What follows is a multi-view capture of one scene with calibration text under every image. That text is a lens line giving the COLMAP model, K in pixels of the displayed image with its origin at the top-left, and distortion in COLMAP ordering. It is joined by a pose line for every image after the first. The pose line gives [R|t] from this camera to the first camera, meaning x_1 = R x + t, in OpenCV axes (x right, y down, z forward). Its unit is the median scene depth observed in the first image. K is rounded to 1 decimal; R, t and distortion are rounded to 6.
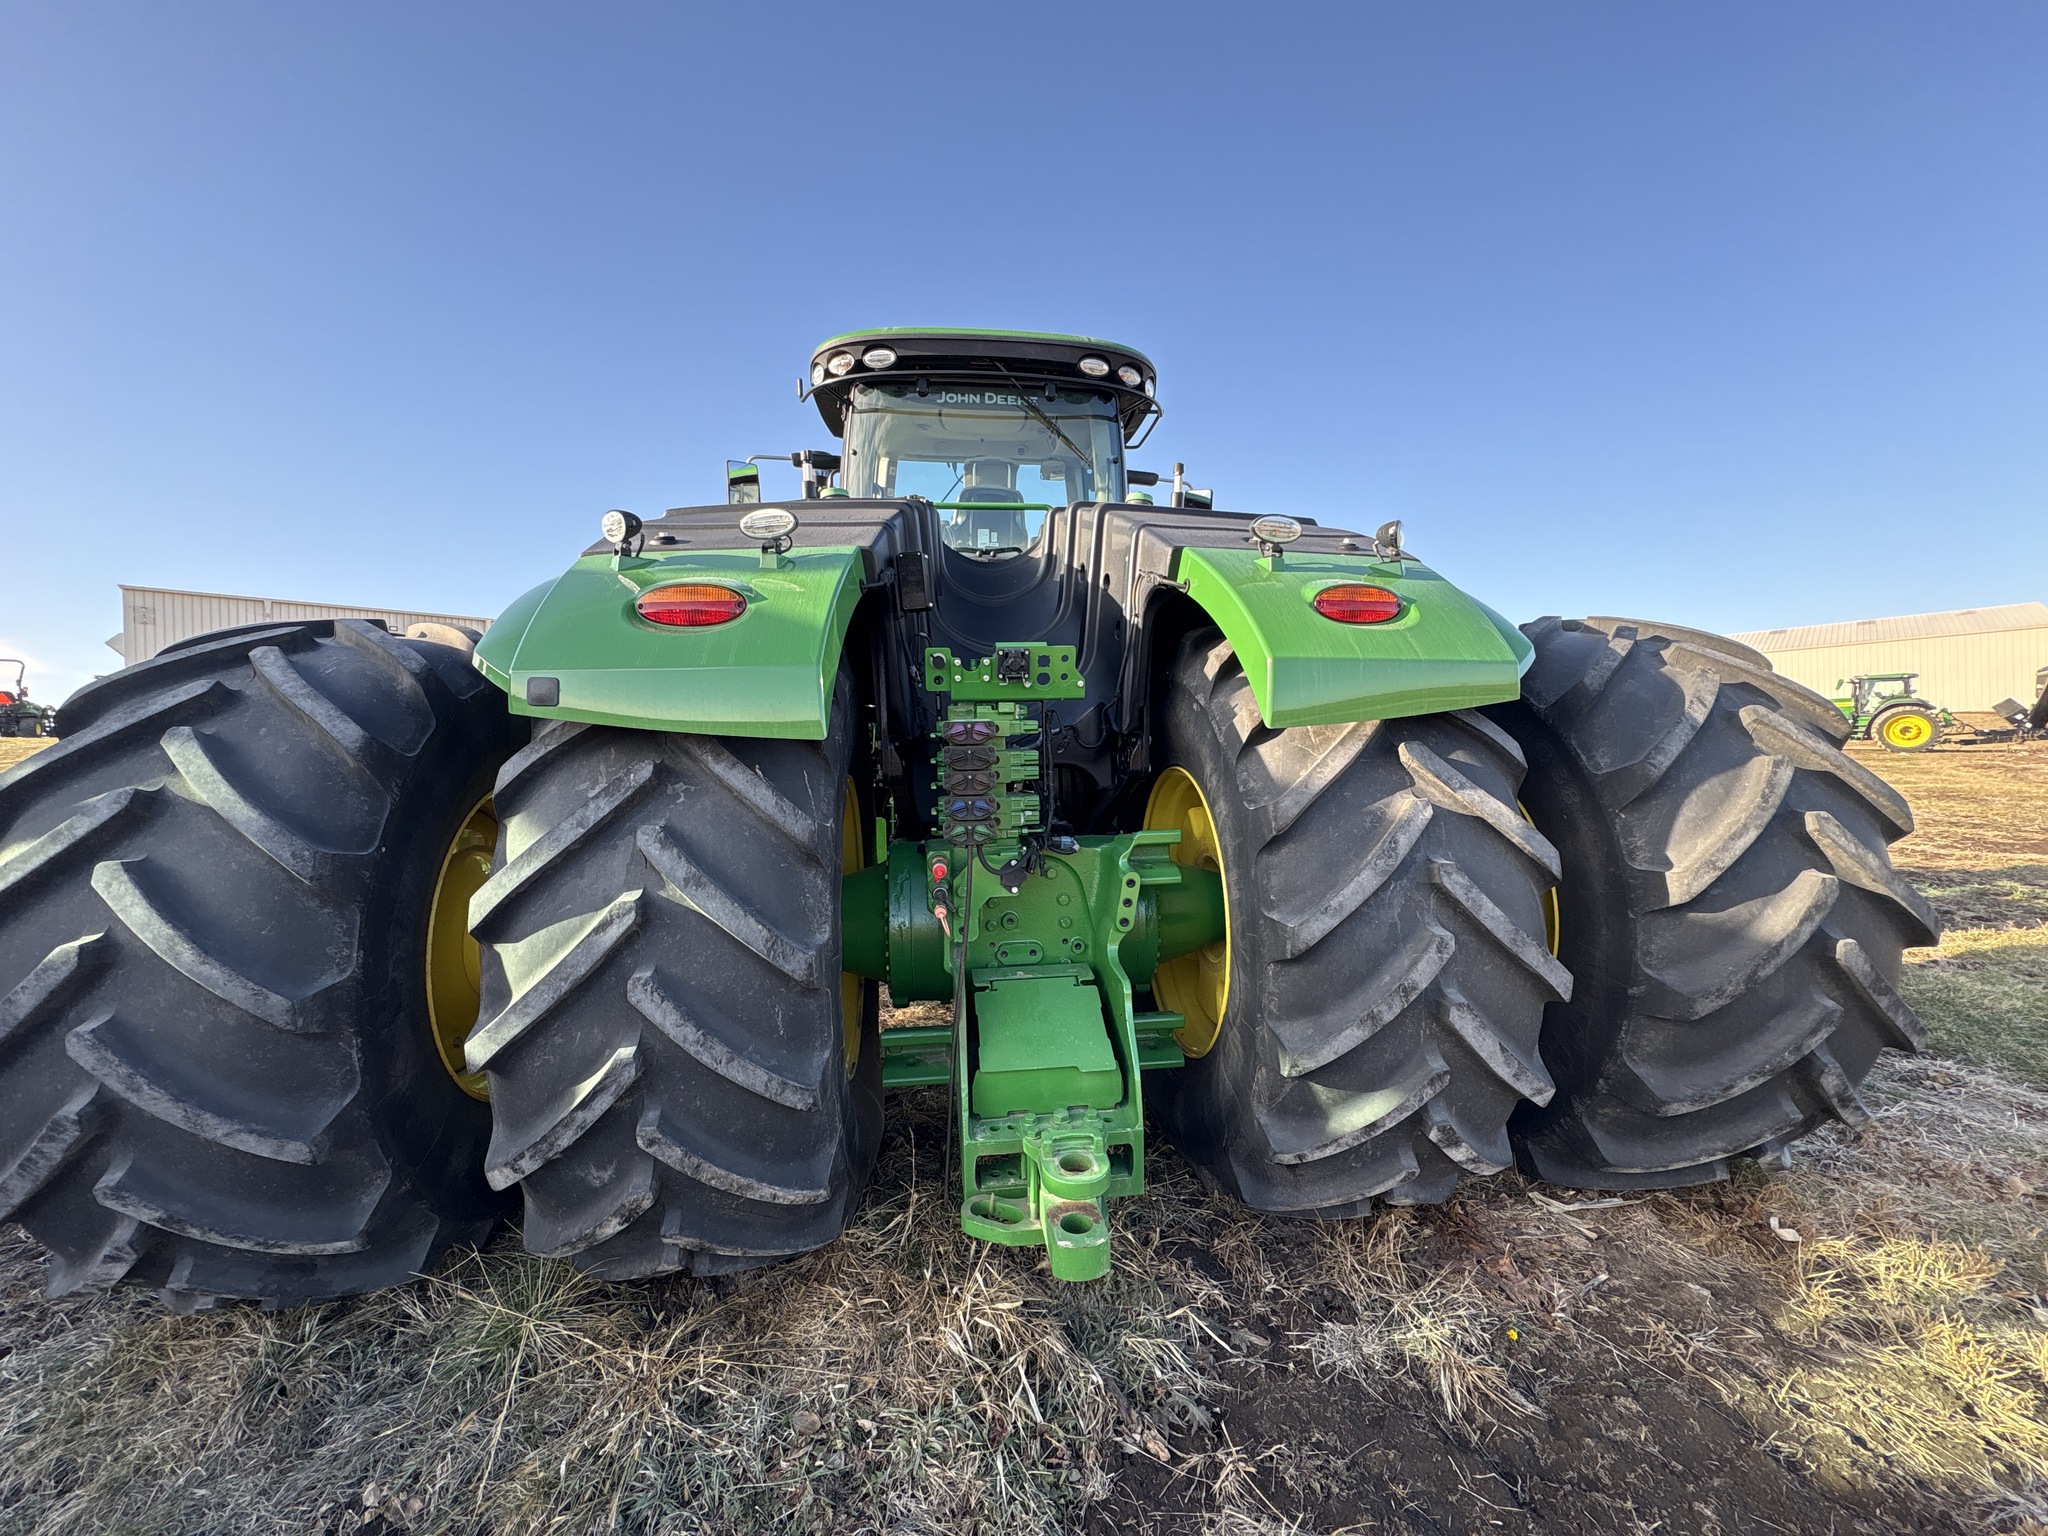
lens RADIAL K [[816.5, 0, 1031.8], [0, 816.5, 768.1], [0, 0, 1]] dist [-0.000516, 0.000698]
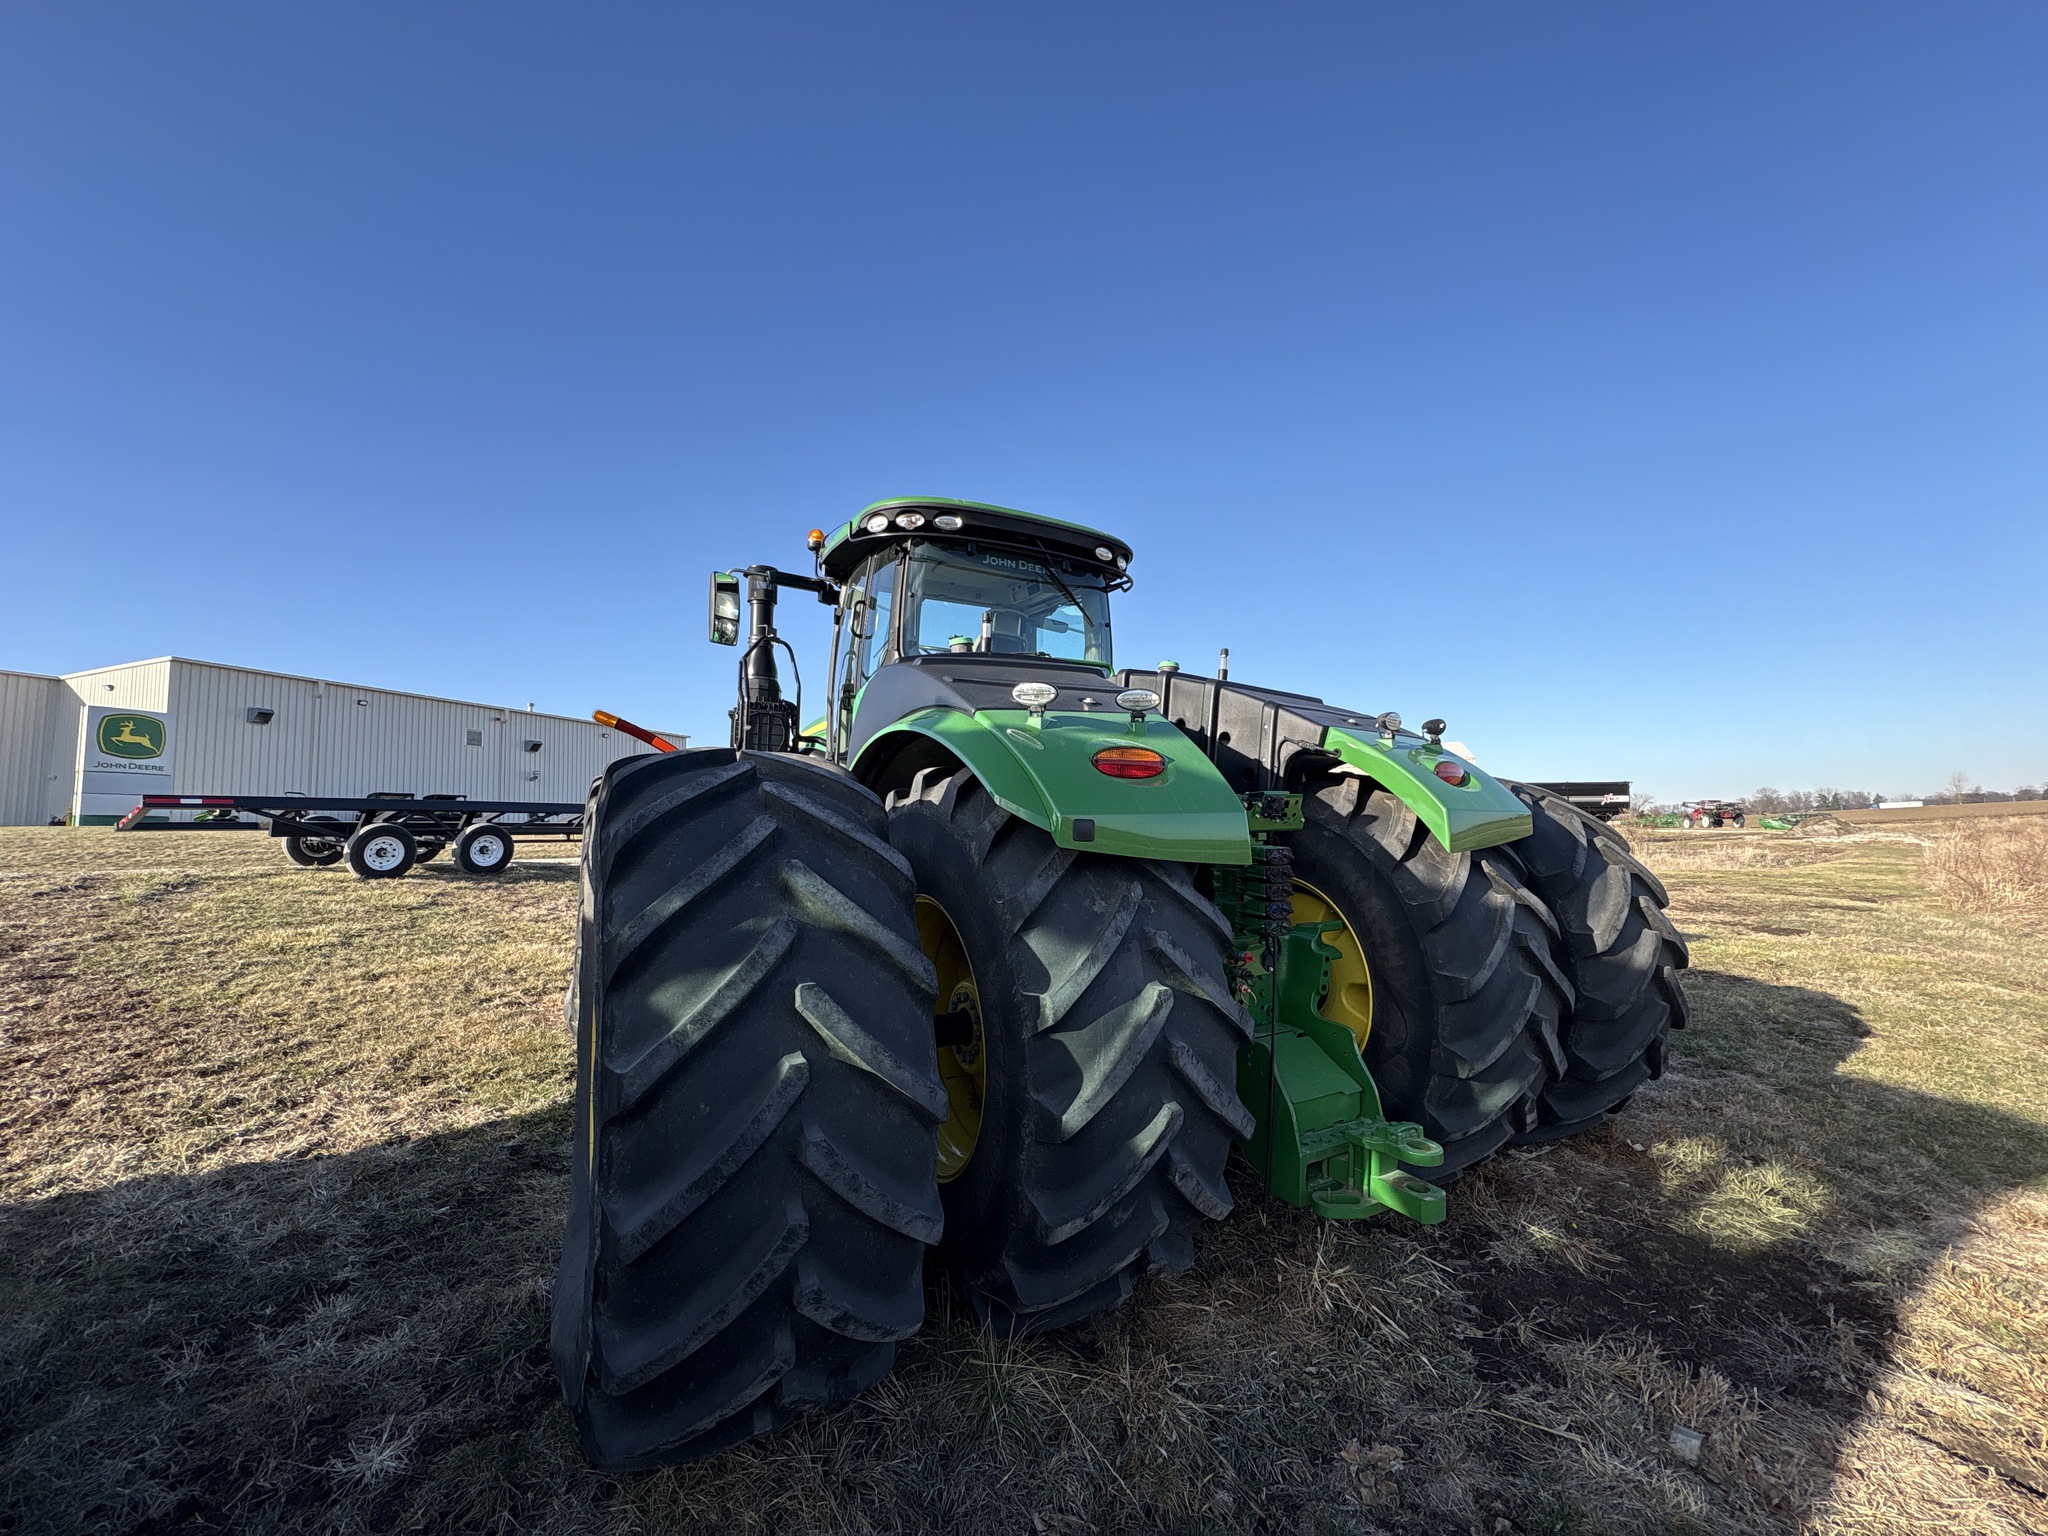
lens RADIAL K [[816.5, 0, 1020.1], [0, 816.5, 778.4], [0, 0, 1]] dist [-0.000516, 0.000698]
pose [[0.916869, 0.029899, 0.398067, -1.039250], [0.012070, 0.994659, -0.102511, -0.036327], [-0.399006, 0.098794, 0.911611, -0.123433]]
